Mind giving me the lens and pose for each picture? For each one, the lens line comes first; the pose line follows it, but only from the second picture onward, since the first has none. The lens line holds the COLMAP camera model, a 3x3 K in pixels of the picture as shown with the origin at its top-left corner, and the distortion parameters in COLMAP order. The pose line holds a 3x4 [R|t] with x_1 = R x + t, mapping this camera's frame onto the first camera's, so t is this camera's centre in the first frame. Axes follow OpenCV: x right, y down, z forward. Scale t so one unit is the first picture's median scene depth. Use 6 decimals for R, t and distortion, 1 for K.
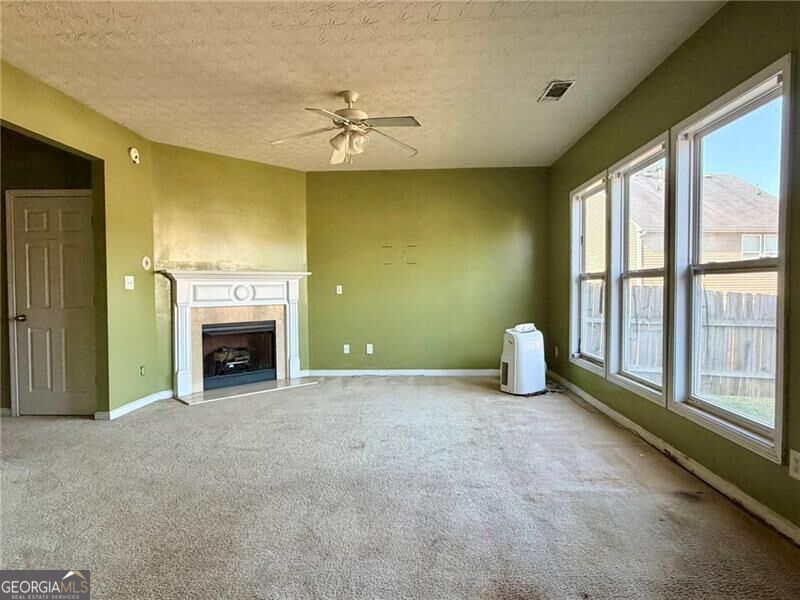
lens RADIAL K [[432.1, 0, 397.5], [0, 432.1, 301.2], [0, 0, 1]] dist [-0.001183, -0.000331]
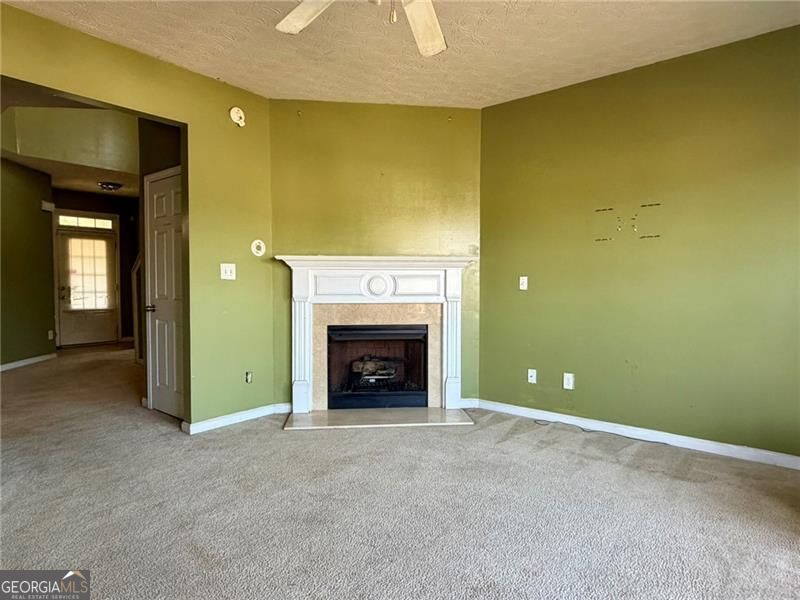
lens RADIAL K [[464.6, 0, 398.5], [0, 464.6, 301.0], [0, 0, 1]] dist [-0.000104, -0.000403]
pose [[0.810159, 0.036574, -0.585069, 0.134997], [-0.027144, 0.999322, 0.024883, -0.013800], [0.585582, -0.004278, 0.810602, 0.367989]]
